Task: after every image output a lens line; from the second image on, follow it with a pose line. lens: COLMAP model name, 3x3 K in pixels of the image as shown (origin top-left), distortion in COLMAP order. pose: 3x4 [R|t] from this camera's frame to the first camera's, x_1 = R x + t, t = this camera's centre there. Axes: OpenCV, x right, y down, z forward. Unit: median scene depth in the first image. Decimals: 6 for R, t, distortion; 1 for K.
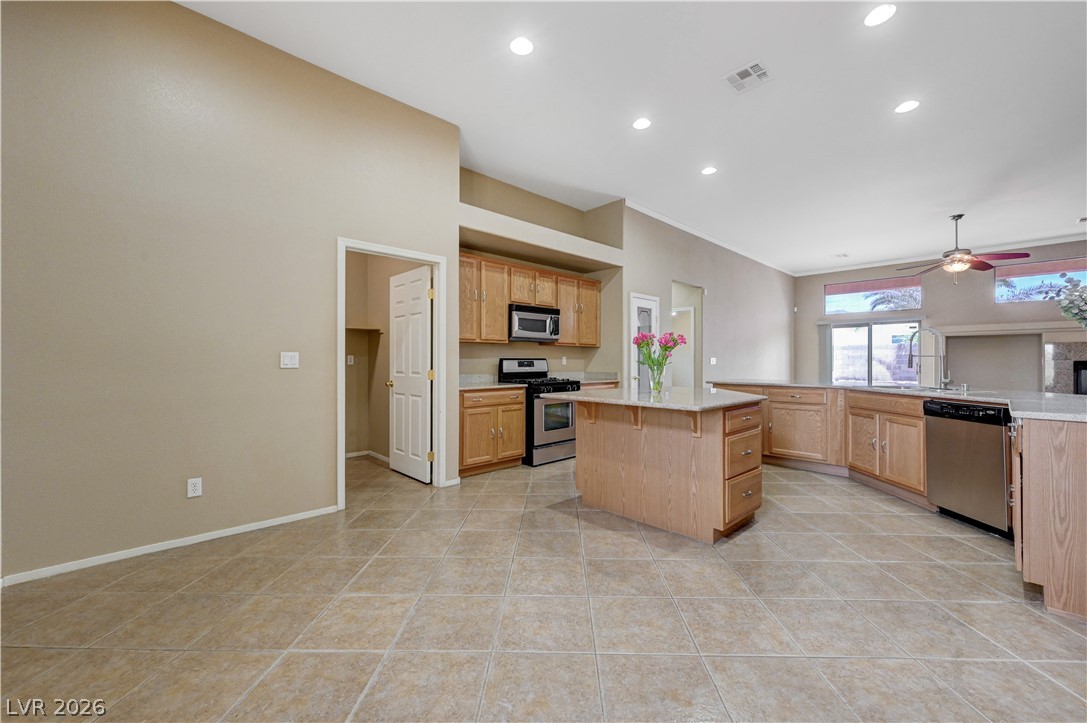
lens RADIAL K [[432.0, 0, 549.3], [0, 432.0, 359.0], [0, 0, 1]] dist [-0.001716, 0.000188]
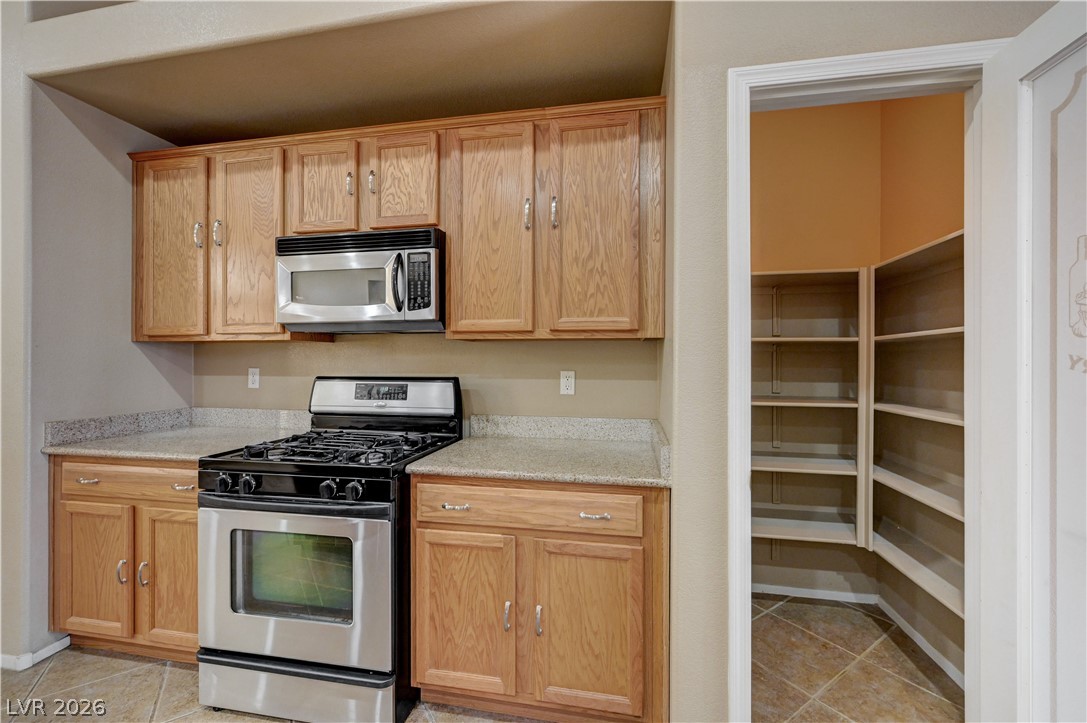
lens RADIAL K [[432.0, 0, 549.3], [0, 432.0, 359.0], [0, 0, 1]] dist [-0.001716, 0.000188]
pose [[0.578984, 0.000259, -0.815339, 0.389765], [0.003235, 0.999991, 0.002615, -0.020458], [0.815333, -0.004152, 0.578978, 1.019251]]
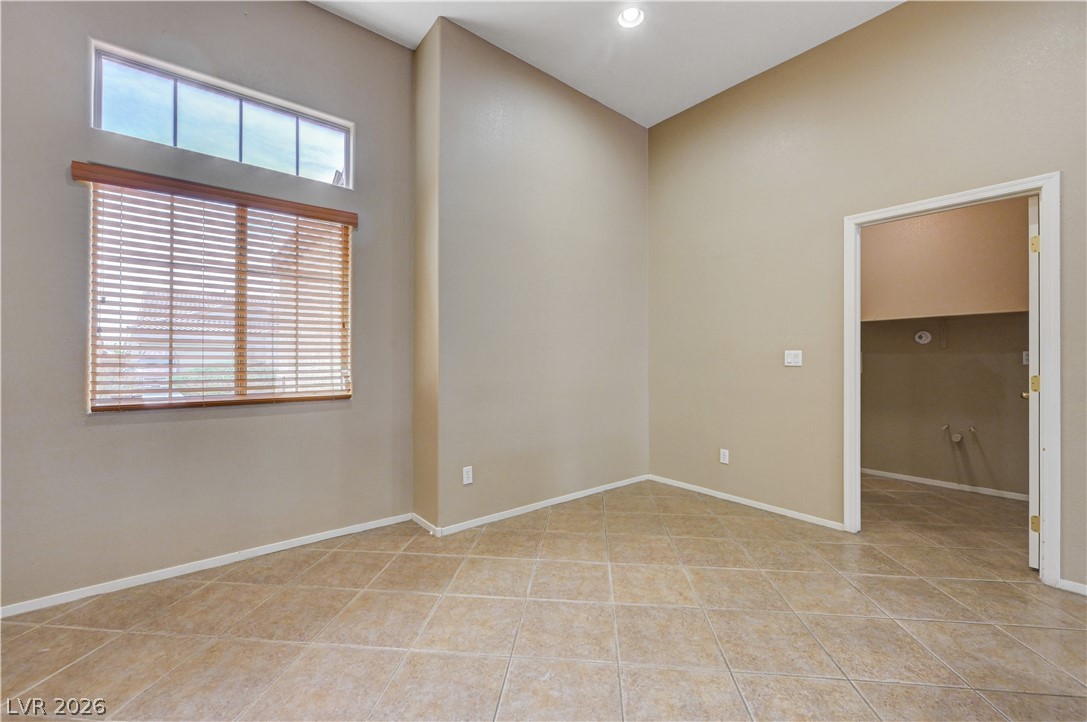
lens RADIAL K [[432.0, 0, 549.3], [0, 432.0, 358.5], [0, 0, 1]] dist [-0.001716, 0.000188]
pose [[-0.073801, -0.001326, -0.997272, 0.298432], [0.003937, 0.999991, -0.001621, 0.001700], [0.997265, -0.004045, -0.073795, 0.330883]]
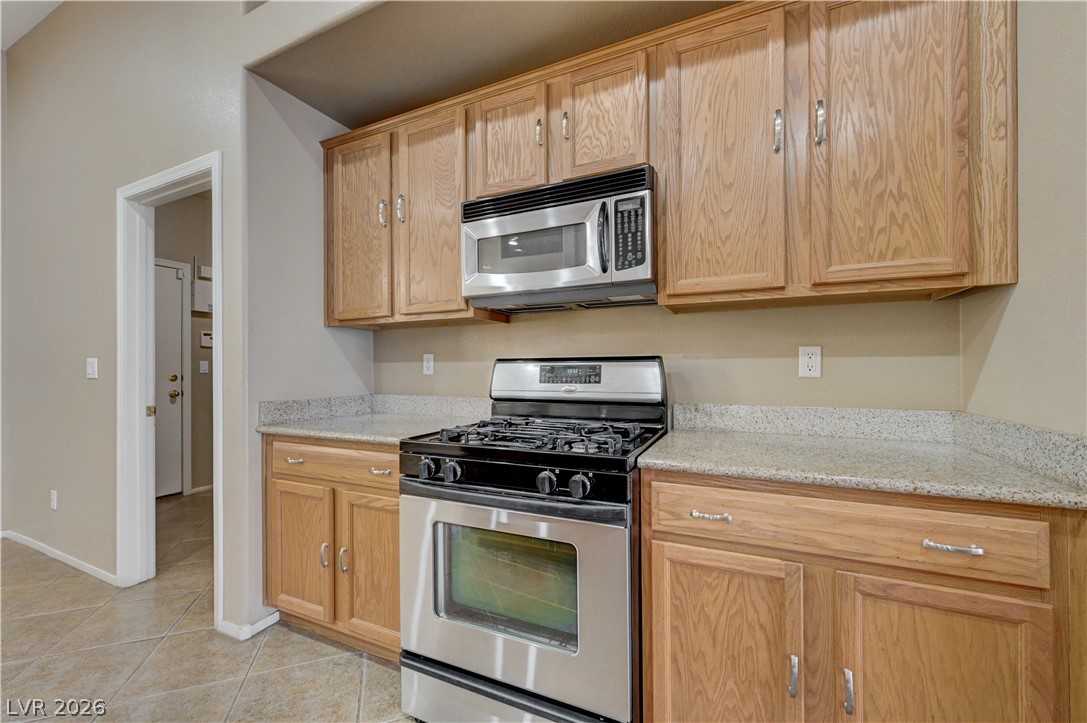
lens RADIAL K [[430.0, 0, 547.4], [0, 430.0, 365.9], [0, 0, 1]] dist [-0.001329, 0.000069]
pose [[0.360177, -0.003958, -0.932876, 0.280050], [0.011418, 0.999935, 0.000166, 0.005461], [0.932814, -0.010711, 0.360198, 0.980134]]
